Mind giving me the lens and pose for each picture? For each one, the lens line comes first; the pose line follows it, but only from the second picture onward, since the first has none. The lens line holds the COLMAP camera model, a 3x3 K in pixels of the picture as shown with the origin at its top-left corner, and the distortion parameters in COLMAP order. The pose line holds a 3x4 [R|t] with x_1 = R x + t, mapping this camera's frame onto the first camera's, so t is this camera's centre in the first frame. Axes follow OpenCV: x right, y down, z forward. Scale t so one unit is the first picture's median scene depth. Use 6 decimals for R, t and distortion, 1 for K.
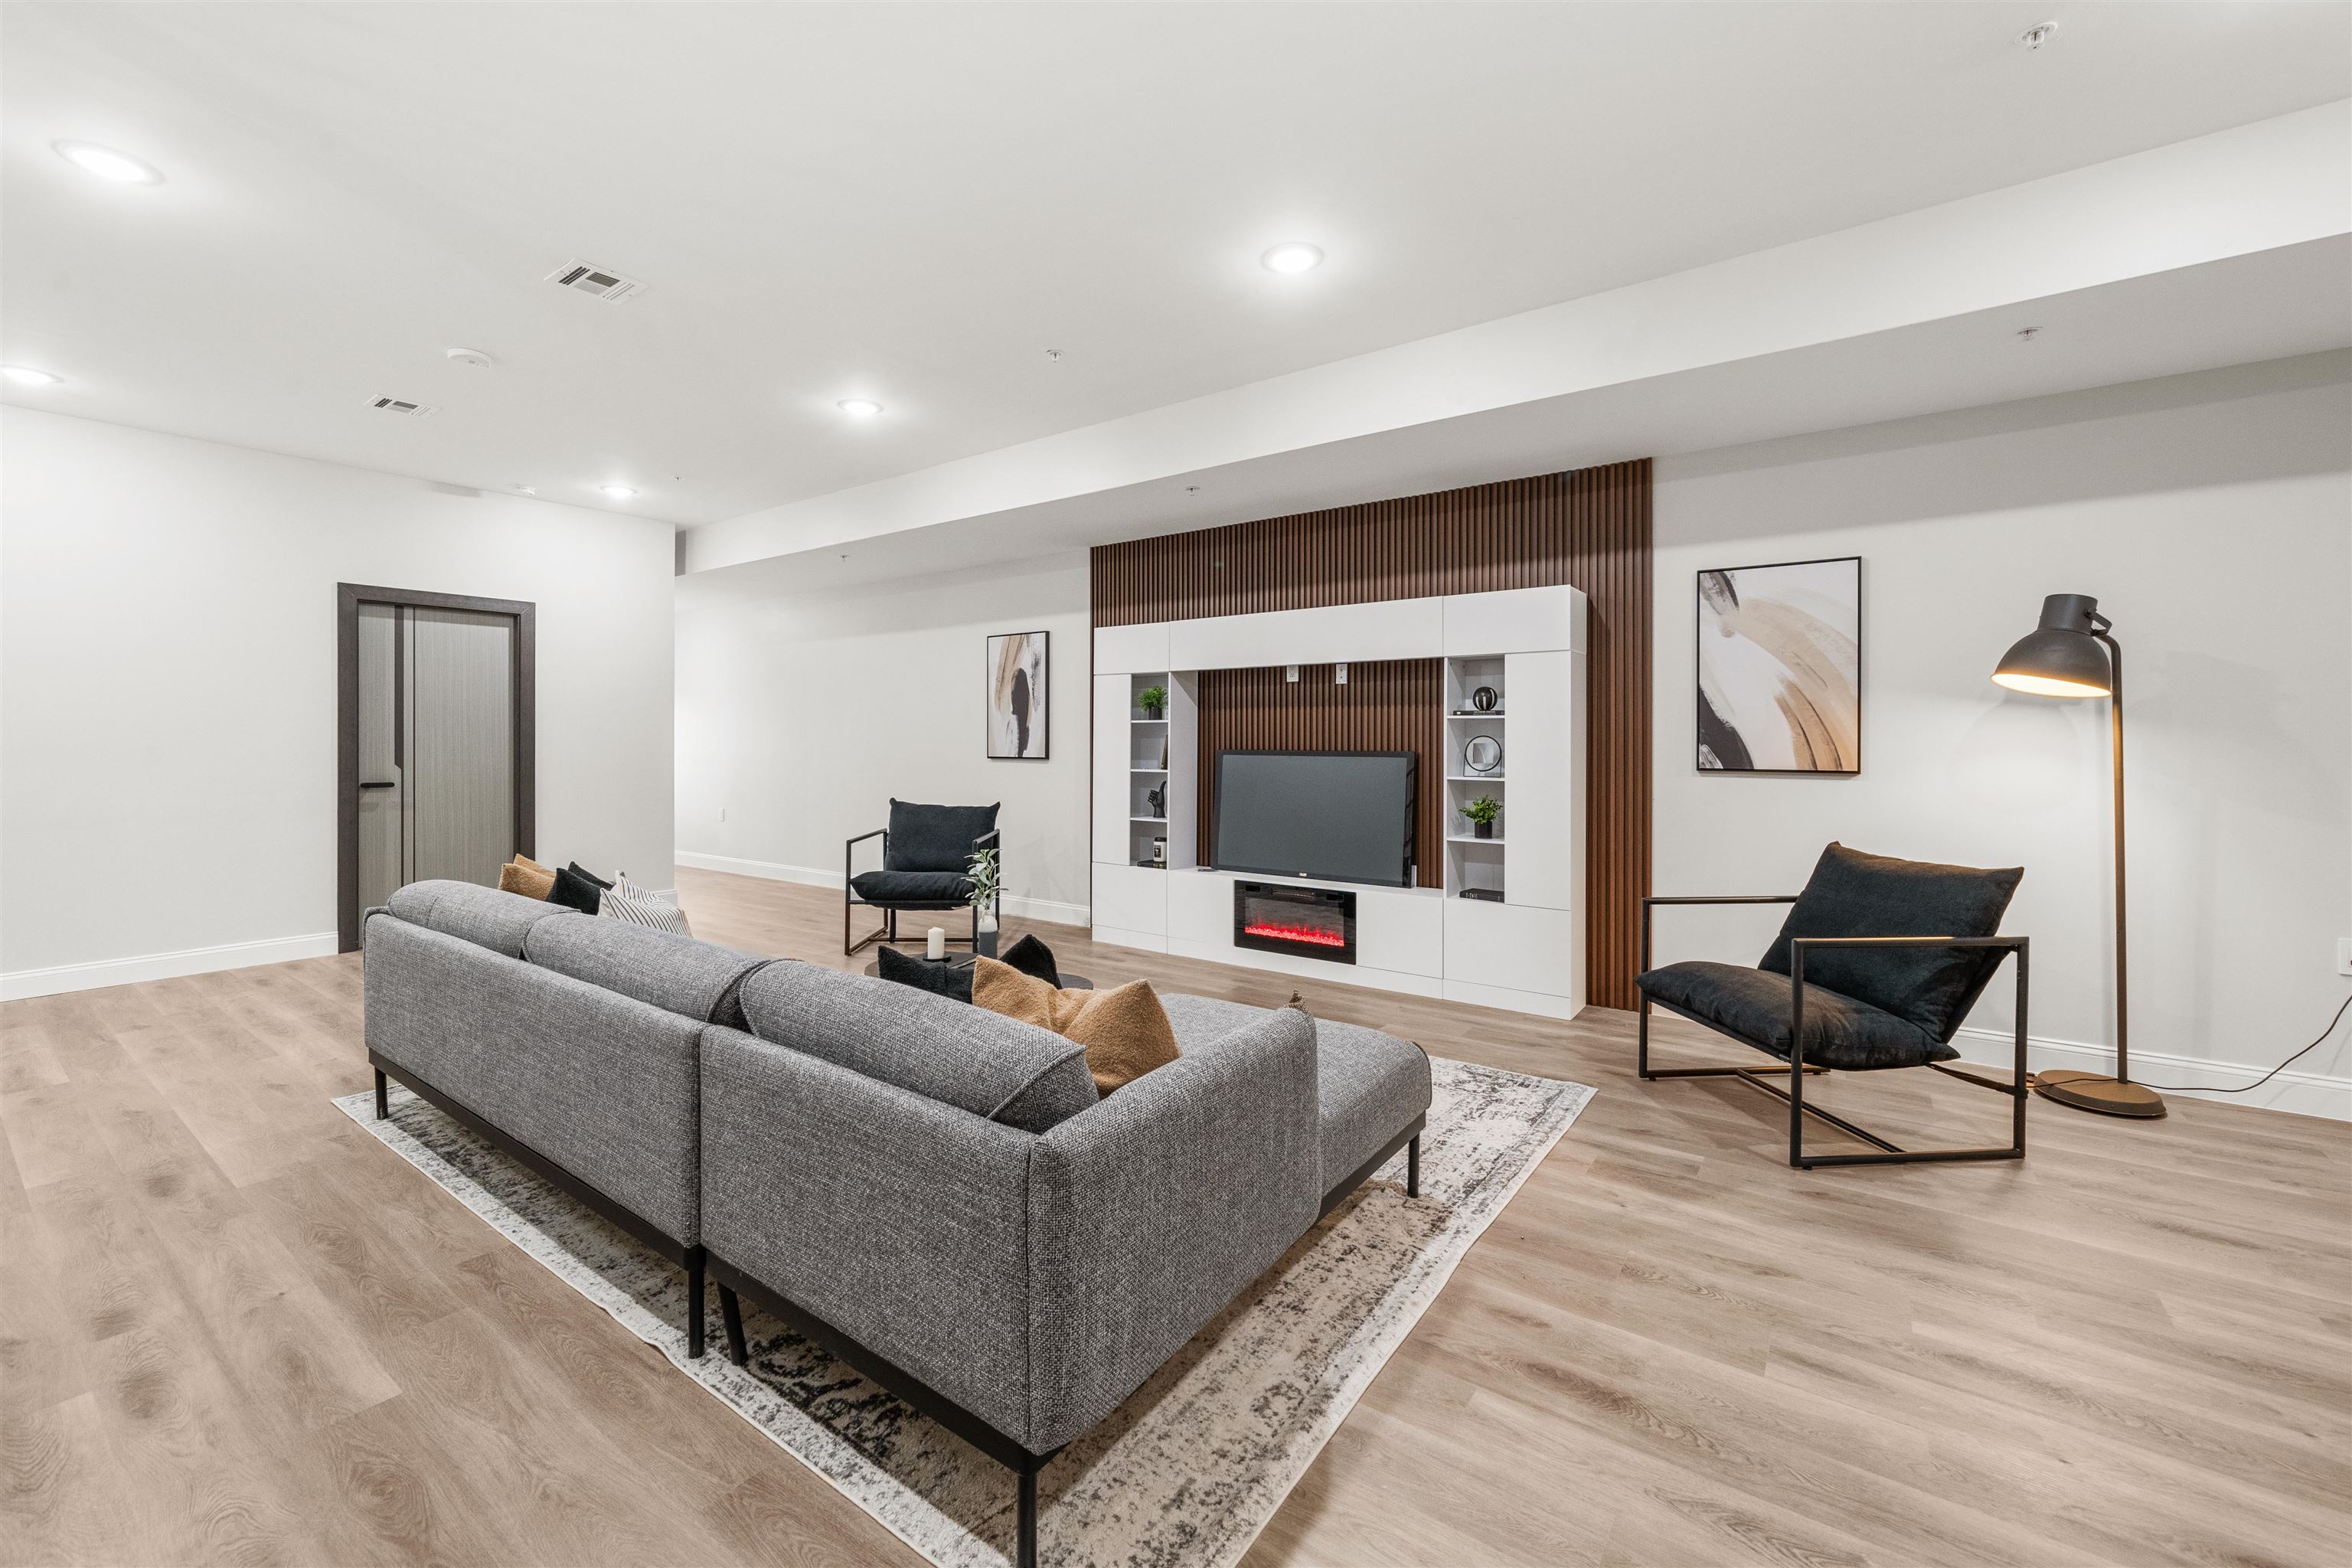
lens RADIAL K [[947.8, 0, 1168.2], [0, 947.8, 740.4], [0, 0, 1]] dist [-0.003390, 0.000665]
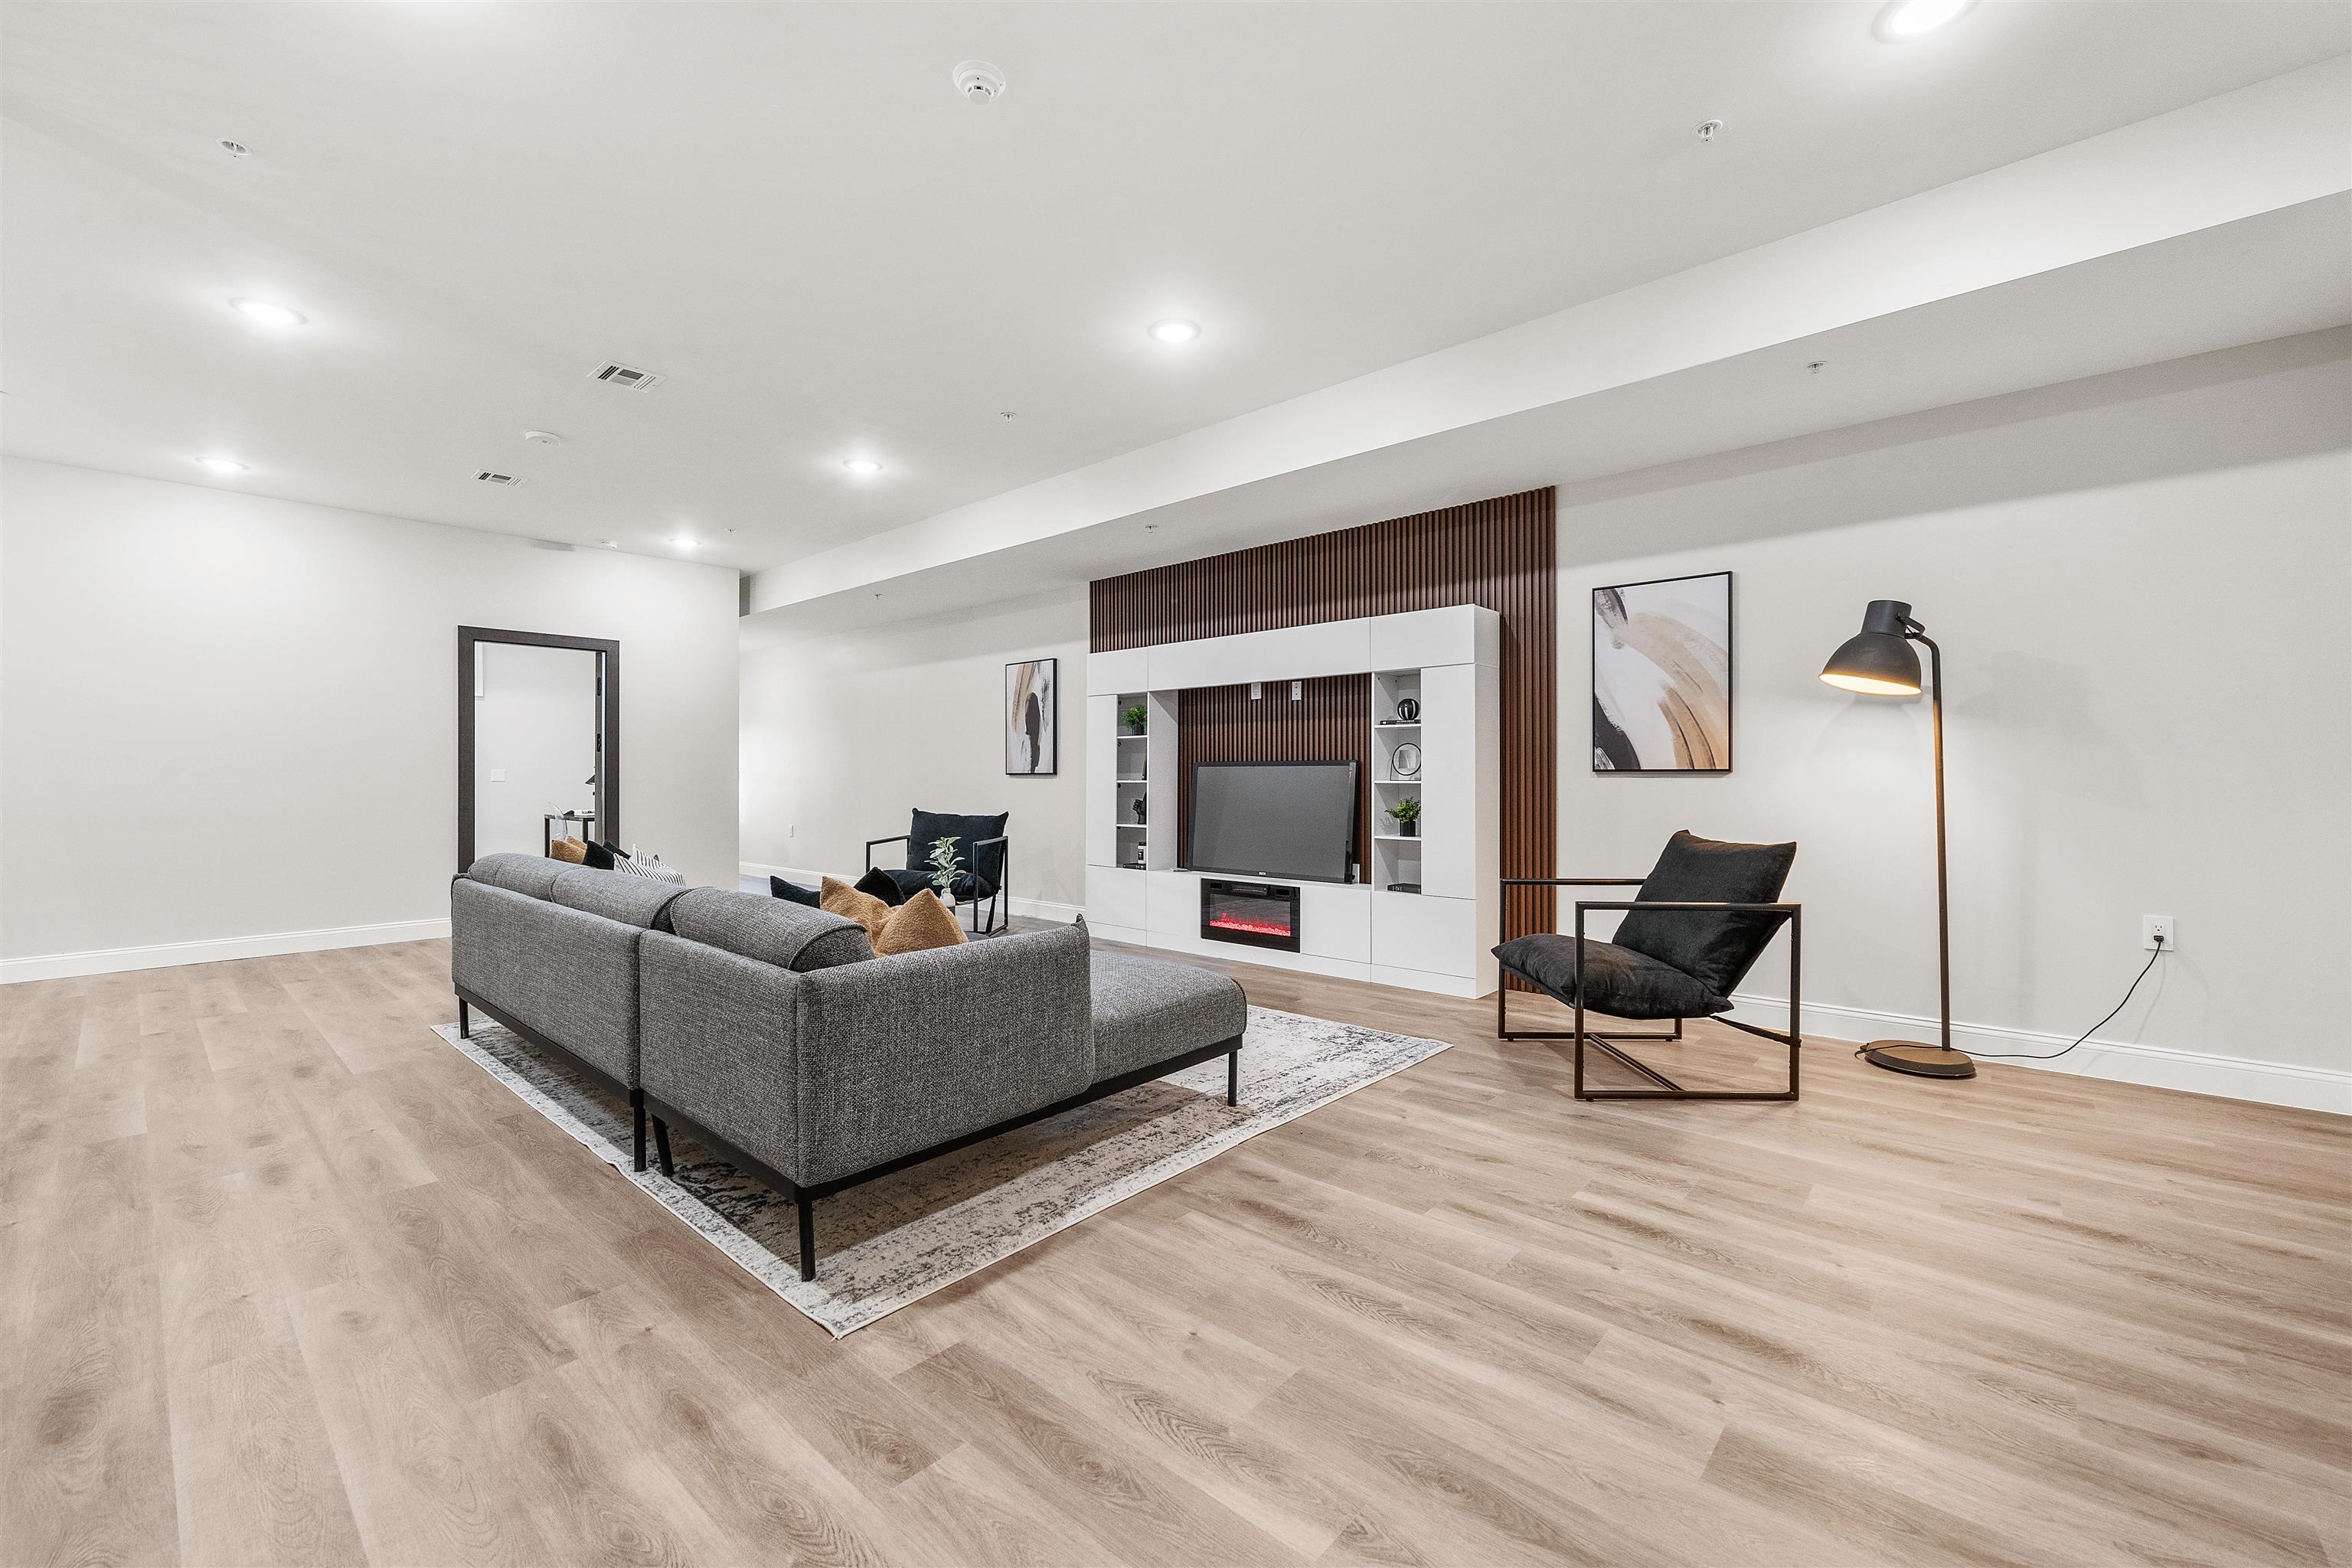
lens RADIAL K [[948.8, 0, 1172.7], [0, 948.8, 773.8], [0, 0, 1]] dist [-0.002039, -0.000157]
pose [[0.994888, -0.003294, -0.100936, 0.190100], [0.002936, 0.999989, -0.003697, 0.037151], [0.100947, 0.003382, 0.994886, -0.135545]]
